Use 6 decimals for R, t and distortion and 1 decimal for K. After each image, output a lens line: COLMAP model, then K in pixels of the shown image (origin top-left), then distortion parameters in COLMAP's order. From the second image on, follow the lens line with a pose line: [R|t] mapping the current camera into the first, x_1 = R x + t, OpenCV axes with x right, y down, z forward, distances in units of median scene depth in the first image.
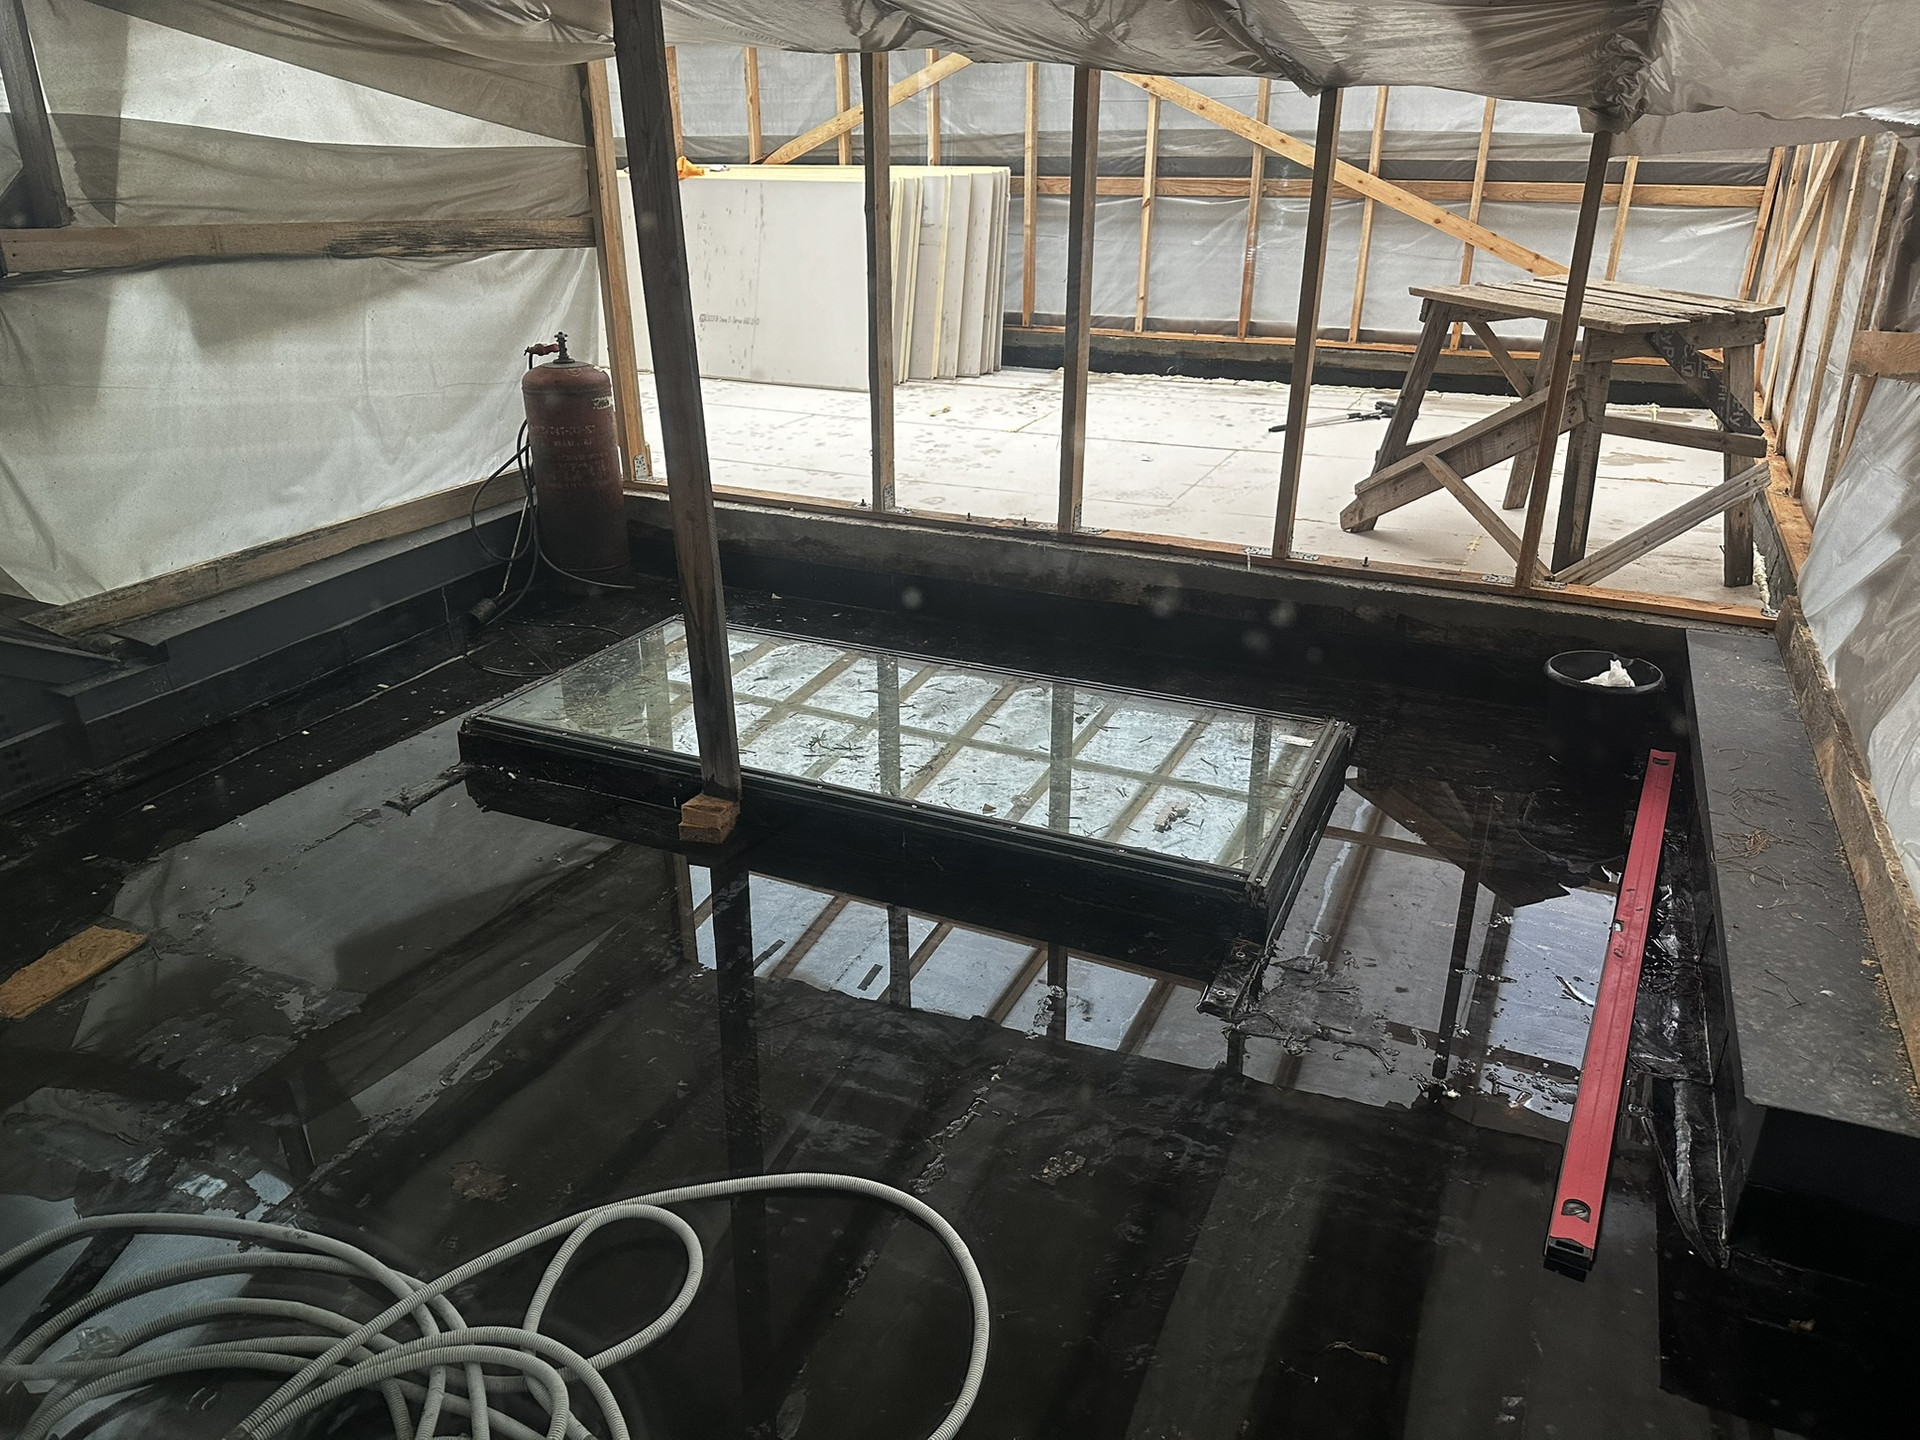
lens RADIAL K [[1368.3, 0, 962.1], [0, 1368.3, 720.6], [0, 0, 1]] dist [0.017408, -0.016610]
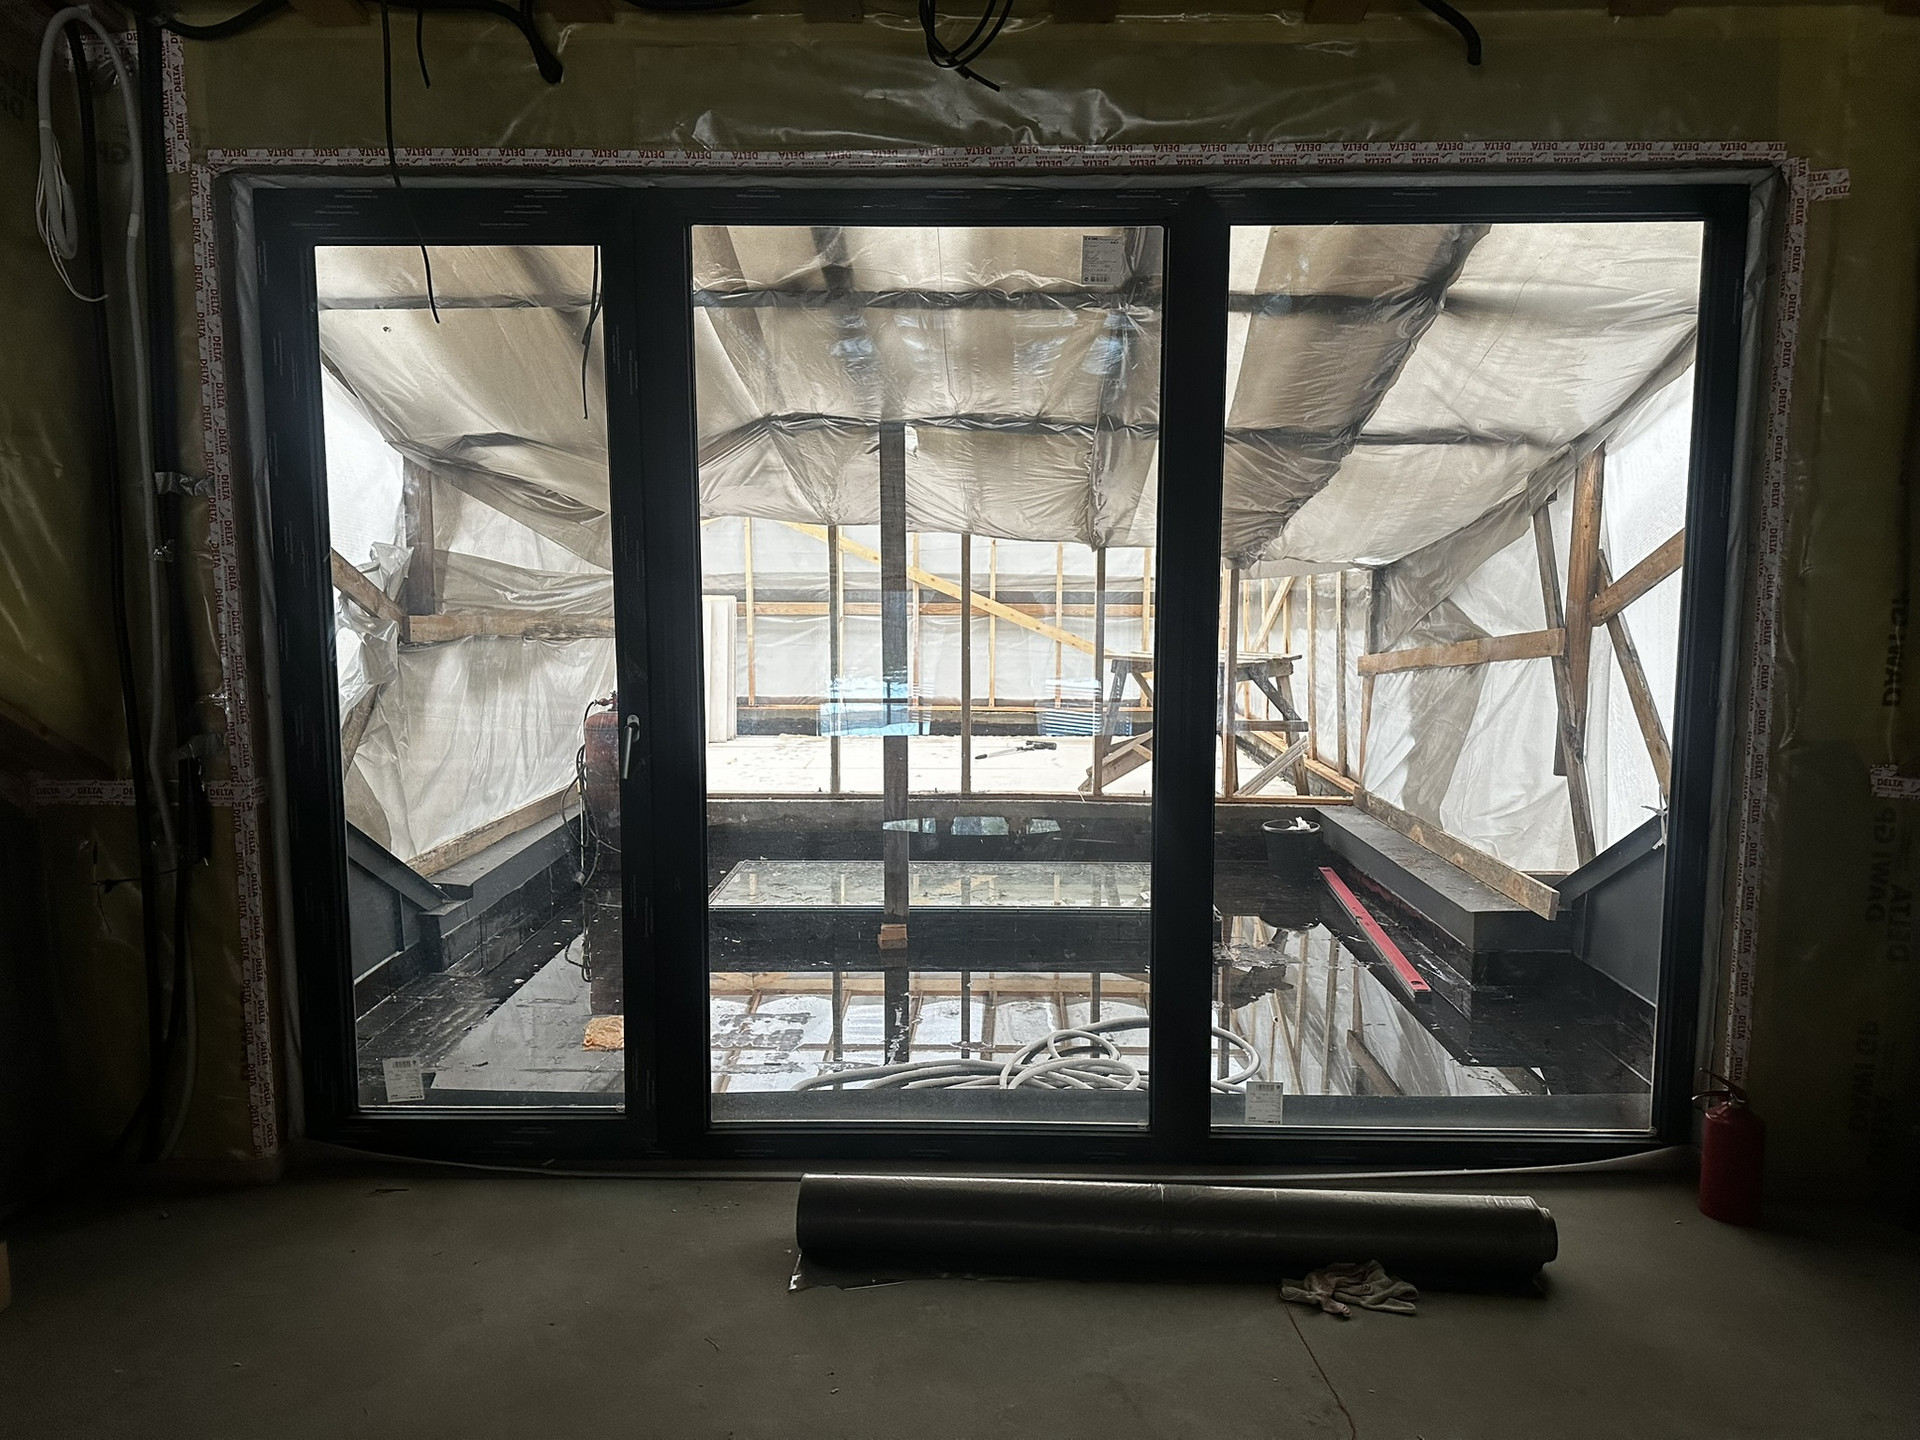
lens RADIAL K [[1368.3, 0, 955.6], [0, 1368.3, 725.4], [0, 0, 1]] dist [0.017408, -0.016610]
pose [[0.910557, -0.036936, 0.411730, -0.379870], [0.158030, 0.951451, -0.264137, 0.133196], [-0.381985, 0.305577, 0.872187, -0.274383]]
